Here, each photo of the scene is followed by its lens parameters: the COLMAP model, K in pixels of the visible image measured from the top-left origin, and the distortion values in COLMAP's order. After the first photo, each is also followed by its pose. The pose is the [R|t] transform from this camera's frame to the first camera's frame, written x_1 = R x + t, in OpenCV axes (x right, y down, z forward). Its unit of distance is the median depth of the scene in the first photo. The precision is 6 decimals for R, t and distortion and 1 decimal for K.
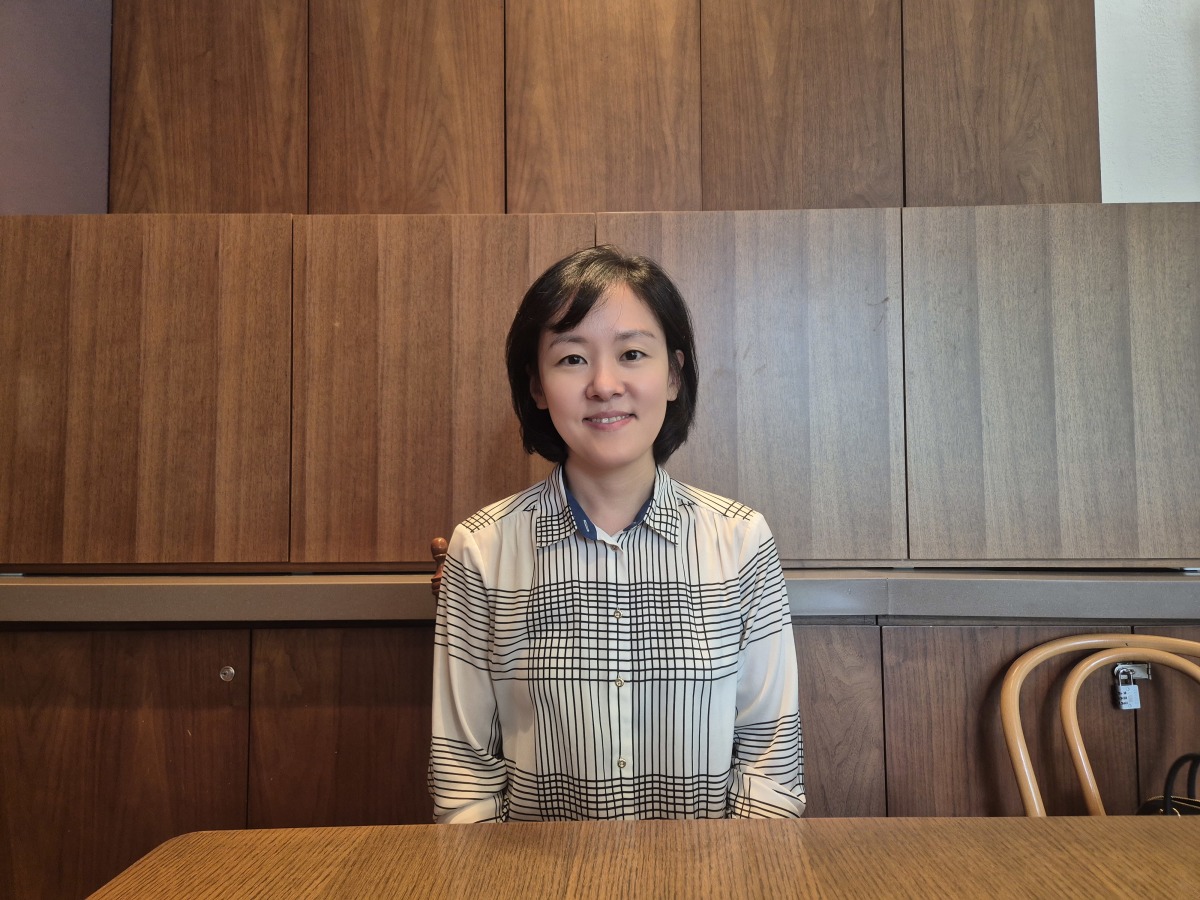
lens RADIAL K [[803.1, 0, 609.9], [0, 803.1, 447.8], [0, 0, 1]] dist [0.041361, -0.040042]
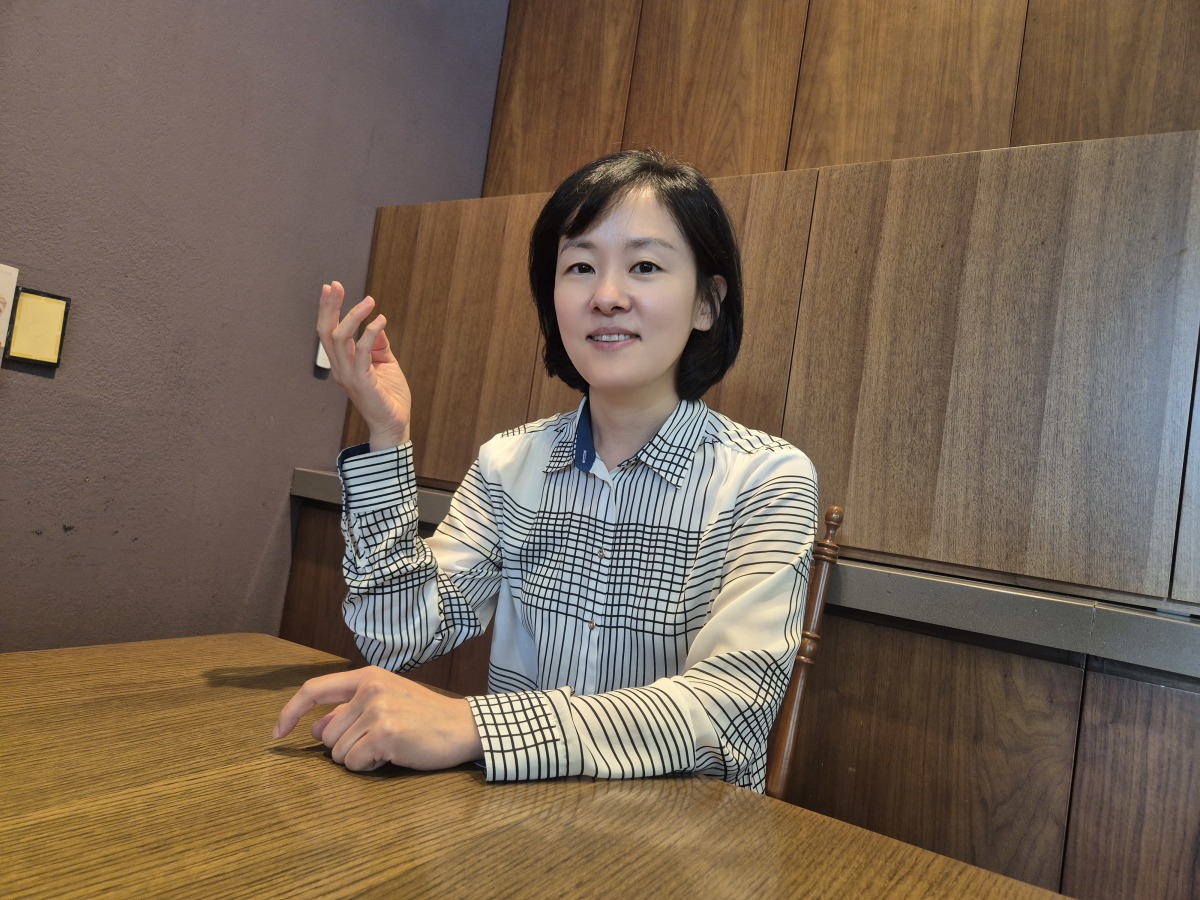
lens RADIAL K [[803.1, 0, 604.4], [0, 803.1, 450.8], [0, 0, 1]] dist [0.041361, -0.040042]
pose [[0.842053, 0.106021, -0.528873, 0.241780], [-0.119448, 0.992801, 0.008843, 0.045444], [0.526003, 0.055727, 0.848655, 0.072193]]
